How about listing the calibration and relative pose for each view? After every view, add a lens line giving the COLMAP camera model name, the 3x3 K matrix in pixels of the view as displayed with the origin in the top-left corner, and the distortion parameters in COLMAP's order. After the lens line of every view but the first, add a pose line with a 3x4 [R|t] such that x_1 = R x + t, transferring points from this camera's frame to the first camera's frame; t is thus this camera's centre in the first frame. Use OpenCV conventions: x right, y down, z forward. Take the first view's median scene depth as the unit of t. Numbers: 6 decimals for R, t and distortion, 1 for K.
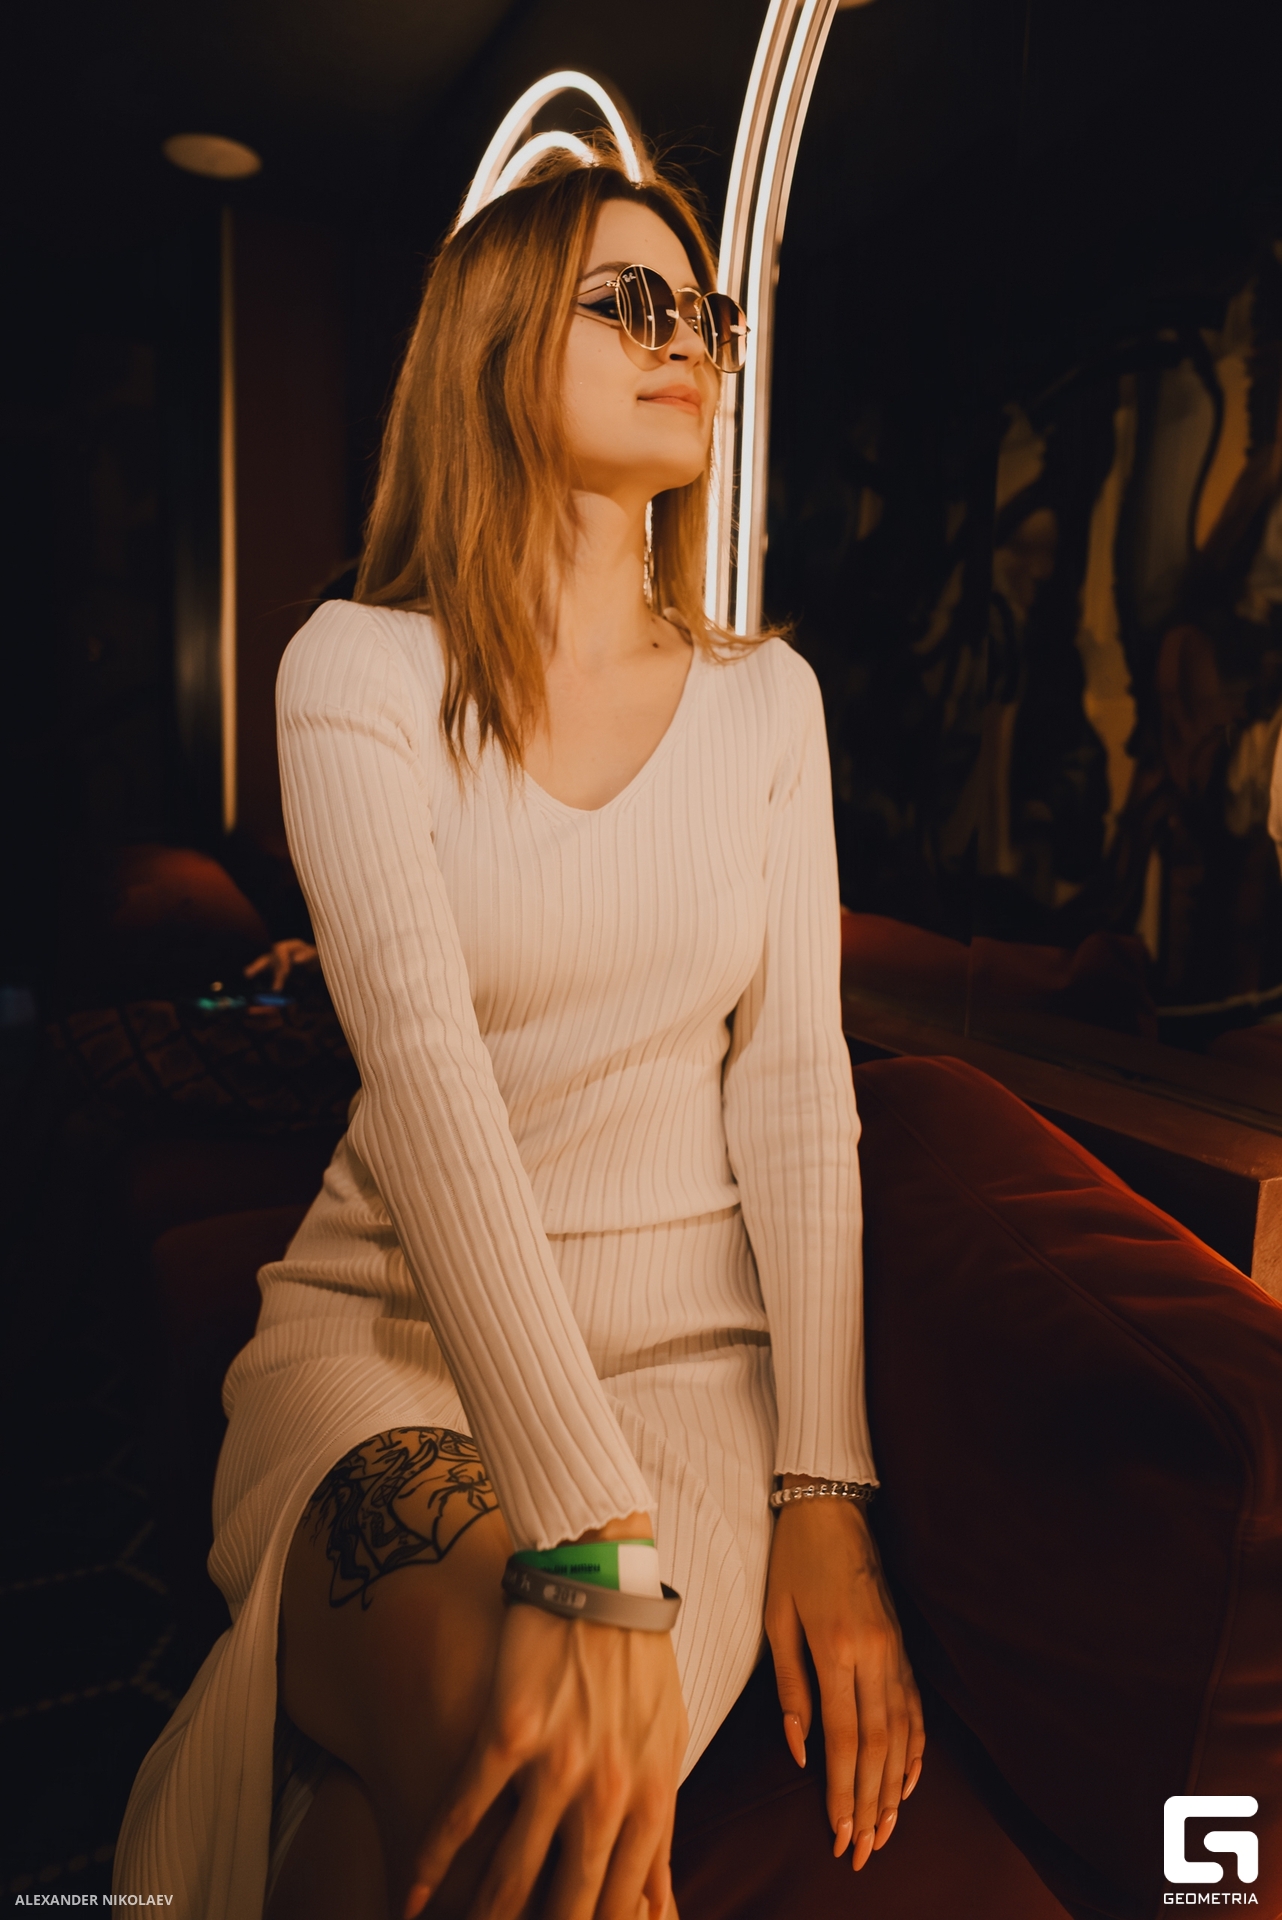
lens RADIAL K [[1246.9, 0, 641.0], [0, 1246.9, 960.0], [0, 0, 1]] dist [0.088992, 0.001104]
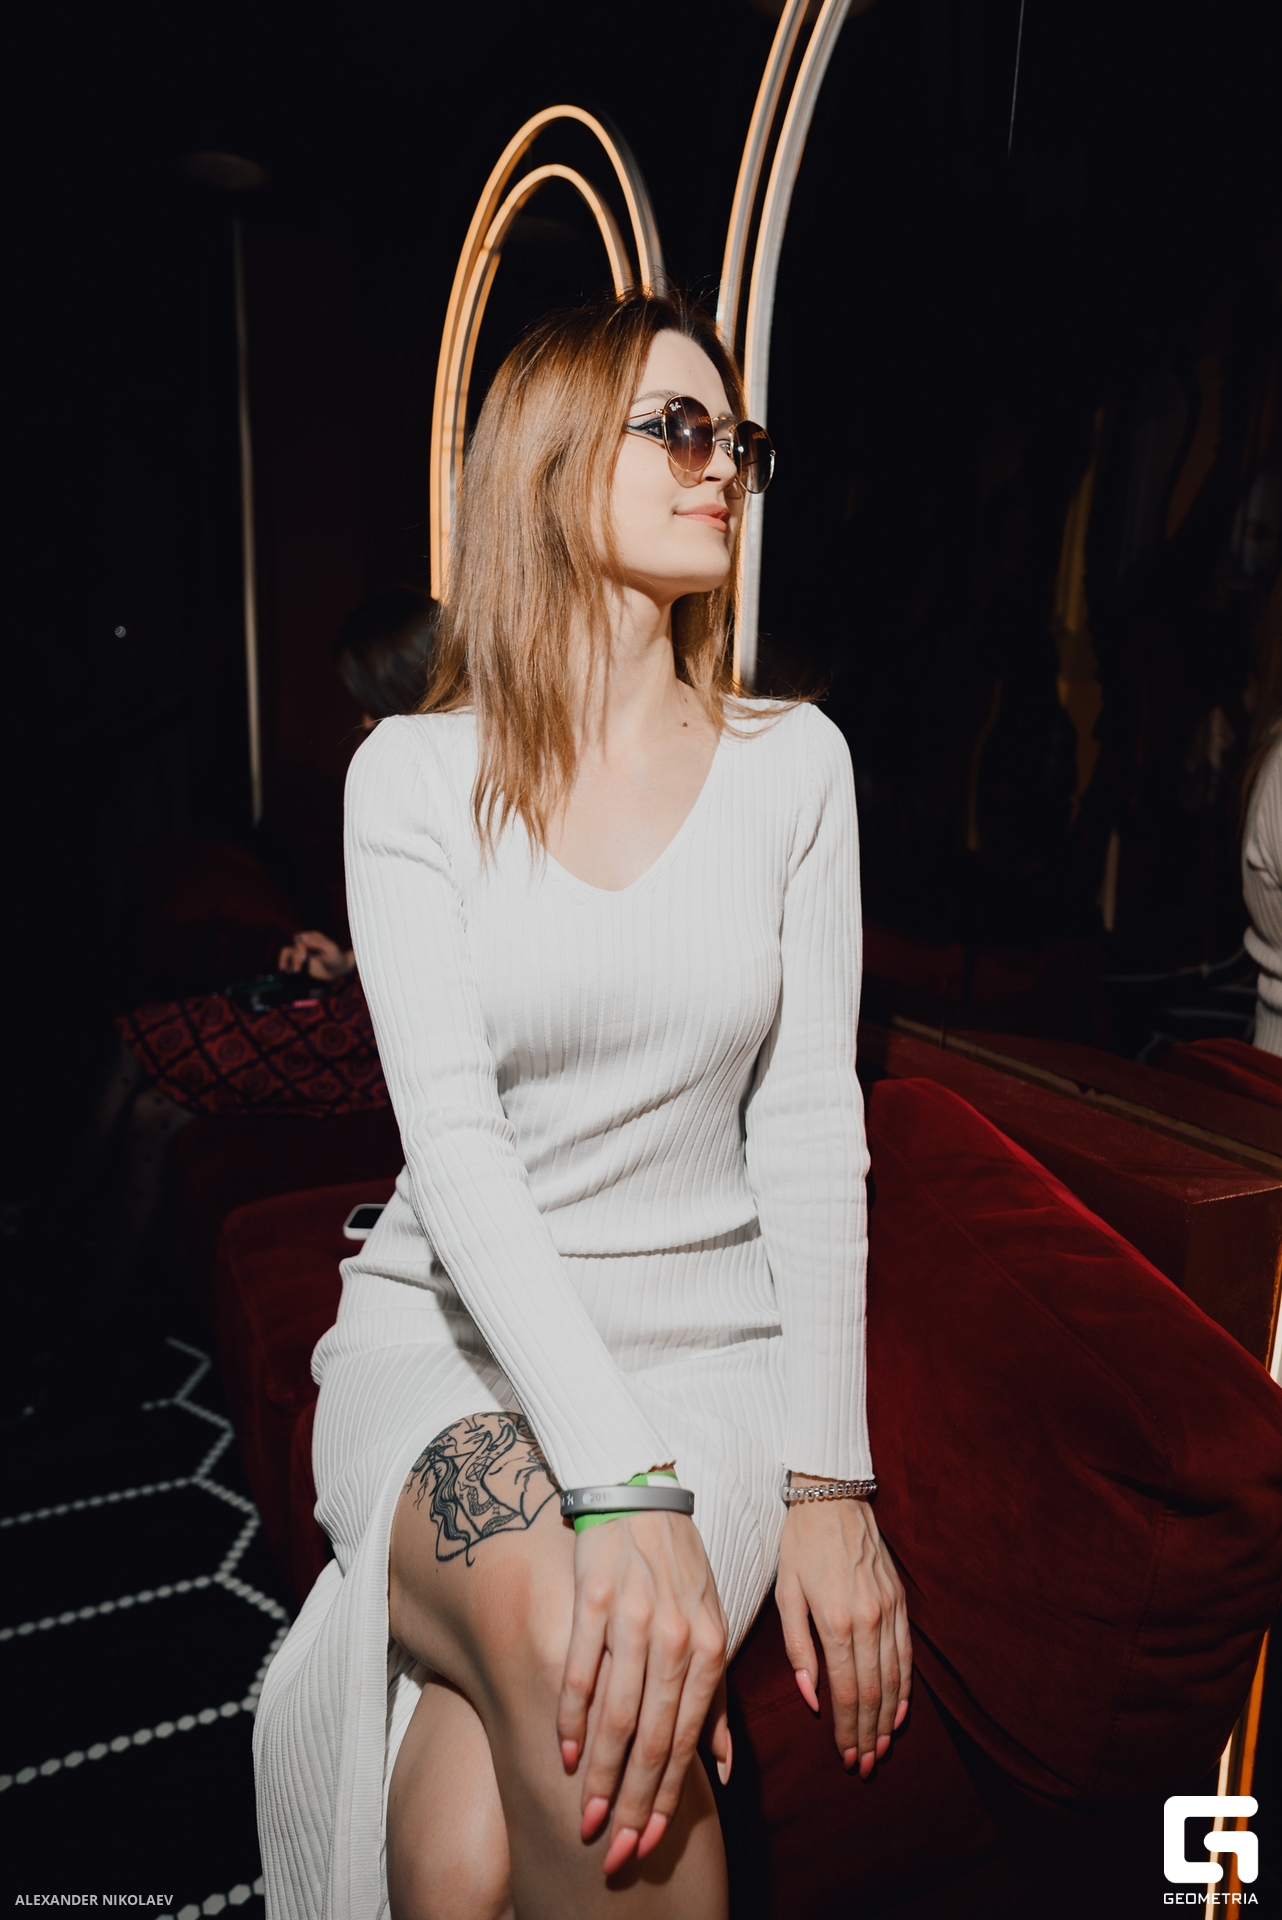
lens RADIAL K [[1246.9, 0, 641.0], [0, 1246.9, 960.0], [0, 0, 1]] dist [0.088992, 0.001104]
pose [[0.999402, 0.003657, 0.034393, -0.081669], [-0.007174, 0.994687, 0.102697, -0.189361], [-0.033835, -0.102883, 0.994118, -0.166211]]
